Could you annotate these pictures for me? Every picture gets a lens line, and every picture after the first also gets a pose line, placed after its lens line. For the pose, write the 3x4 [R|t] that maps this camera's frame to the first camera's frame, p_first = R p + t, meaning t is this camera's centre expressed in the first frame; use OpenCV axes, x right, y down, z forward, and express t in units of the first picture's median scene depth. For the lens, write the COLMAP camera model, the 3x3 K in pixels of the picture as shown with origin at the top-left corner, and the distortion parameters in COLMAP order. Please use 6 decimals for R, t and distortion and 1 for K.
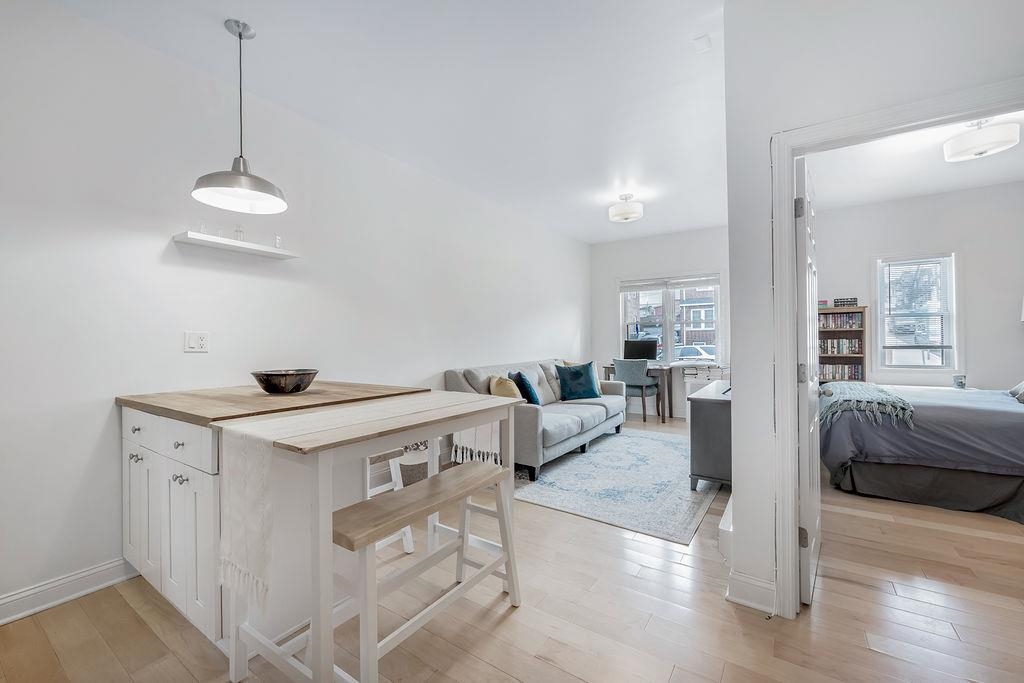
lens RADIAL K [[418.6, 0, 511.7], [0, 418.6, 335.6], [0, 0, 1]] dist [0.000901, 0.000175]
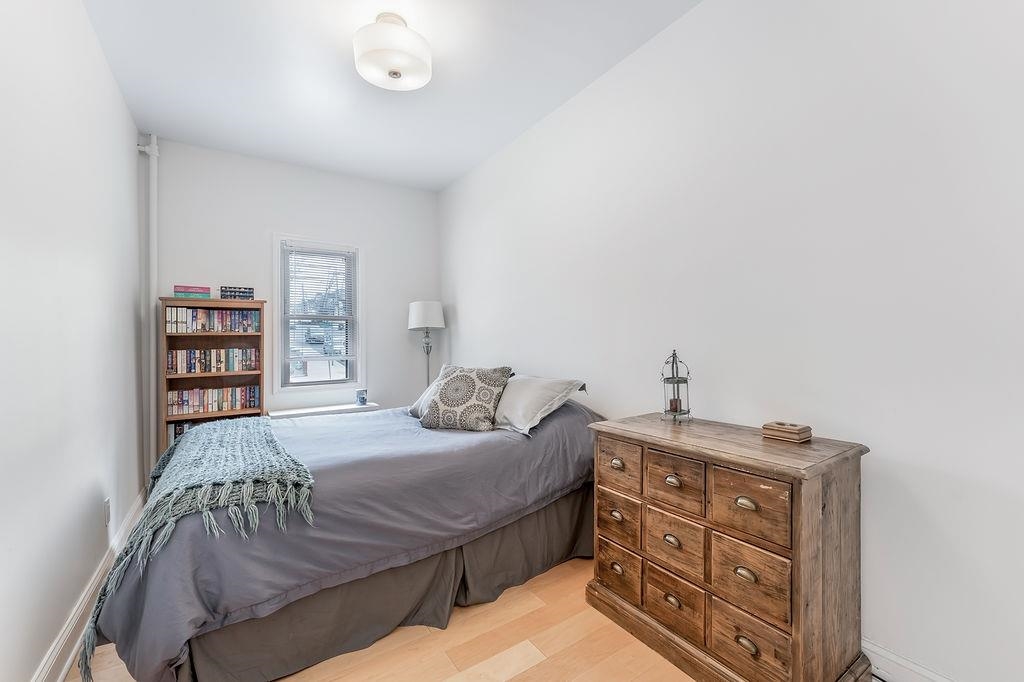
lens RADIAL K [[418.6, 0, 514.8], [0, 418.6, 341.9], [0, 0, 1]] dist [0.000901, 0.000175]
pose [[0.369411, 0.007361, 0.929237, 0.387275], [-0.001907, 0.999973, -0.007163, 0.002071], [-0.929264, 0.000874, 0.369415, 0.392380]]
